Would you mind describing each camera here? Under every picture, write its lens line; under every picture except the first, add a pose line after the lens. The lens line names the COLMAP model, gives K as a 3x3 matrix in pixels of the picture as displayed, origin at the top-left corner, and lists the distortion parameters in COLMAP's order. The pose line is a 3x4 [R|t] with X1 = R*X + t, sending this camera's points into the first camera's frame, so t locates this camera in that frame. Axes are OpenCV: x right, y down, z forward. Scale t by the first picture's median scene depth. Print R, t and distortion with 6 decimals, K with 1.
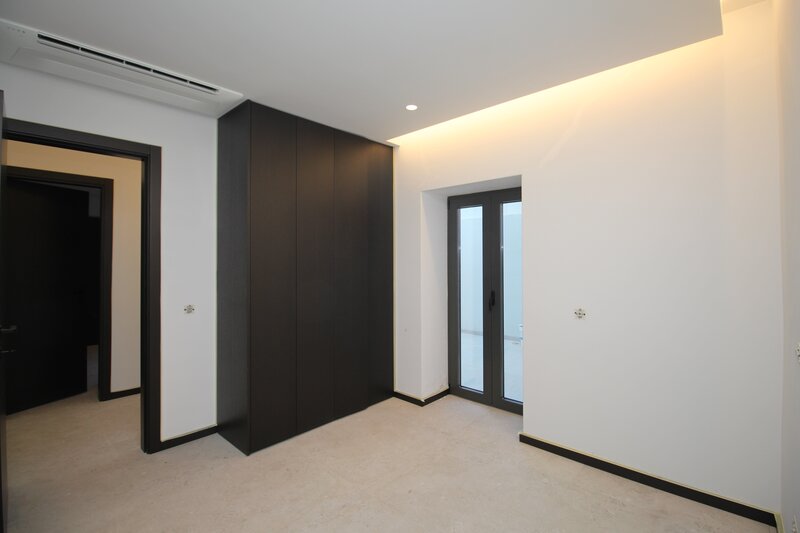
lens RADIAL K [[376.3, 0, 410.0], [0, 376.3, 258.7], [0, 0, 1]] dist [-0.002017, -0.000468]
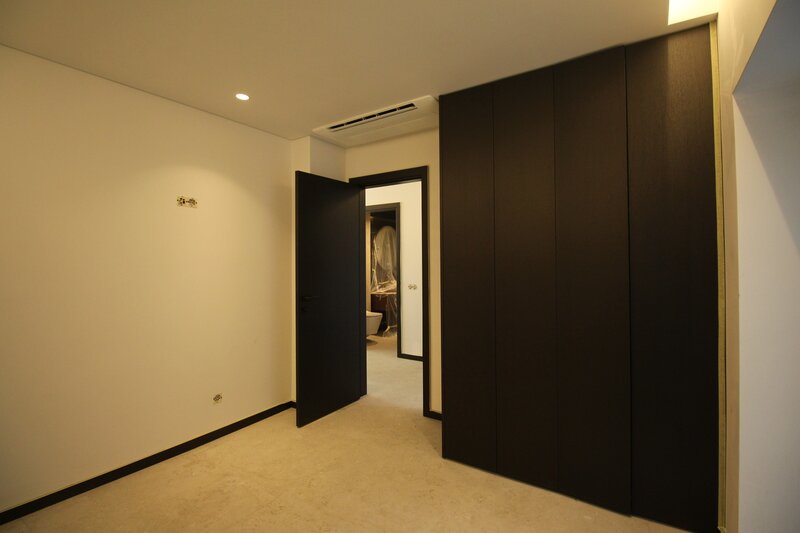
lens RADIAL K [[387.1, 0, 400.0], [0, 387.1, 266.5], [0, 0, 1]] dist [0.001746, 0.000183]
pose [[0.135424, 0.047155, -0.989665, 0.597240], [0.030584, 0.998192, 0.051746, -0.050441], [0.990316, -0.037275, 0.133737, 0.816488]]
